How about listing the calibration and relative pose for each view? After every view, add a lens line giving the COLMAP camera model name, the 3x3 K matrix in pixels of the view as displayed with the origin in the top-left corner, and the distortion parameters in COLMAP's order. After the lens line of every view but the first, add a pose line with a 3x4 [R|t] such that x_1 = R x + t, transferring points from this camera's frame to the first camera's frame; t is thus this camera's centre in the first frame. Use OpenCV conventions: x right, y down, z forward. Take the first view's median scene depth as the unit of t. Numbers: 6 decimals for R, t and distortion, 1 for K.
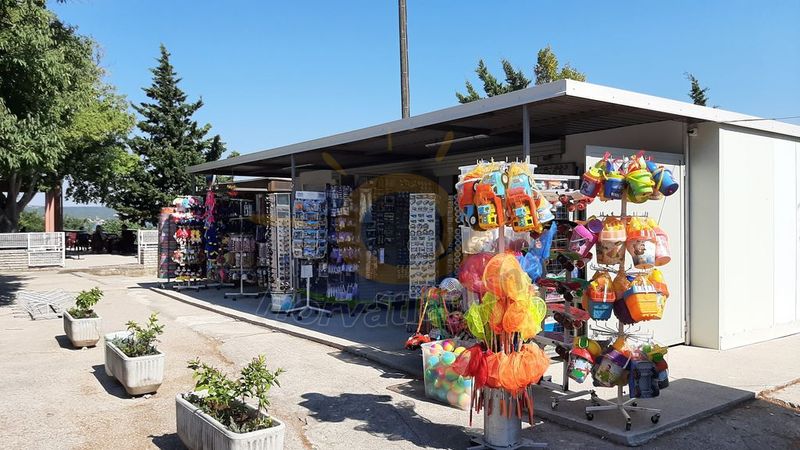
lens RADIAL K [[615.2, 0, 411.9], [0, 615.2, 226.1], [0, 0, 1]] dist [0.076338, -0.137317]
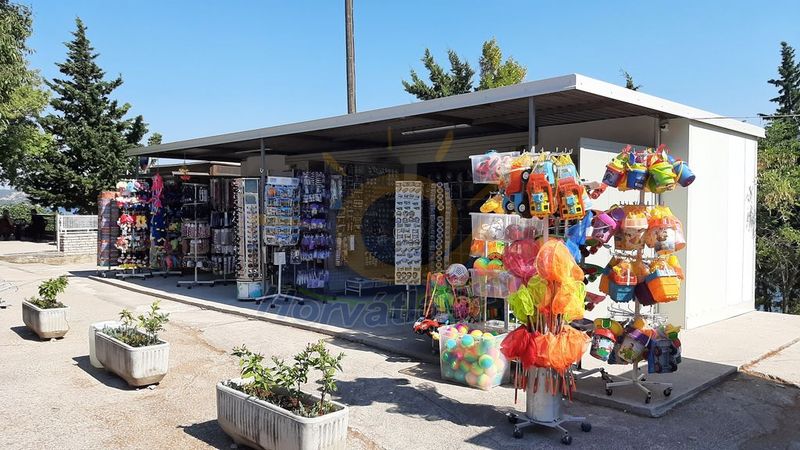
lens RADIAL K [[615.2, 0, 411.9], [0, 615.2, 226.1], [0, 0, 1]] dist [0.076338, -0.137317]
pose [[0.990475, 0.004906, 0.137606, -0.132162], [-0.007684, 0.999777, 0.019663, 0.001374], [-0.137478, -0.020533, 0.990292, -0.005316]]
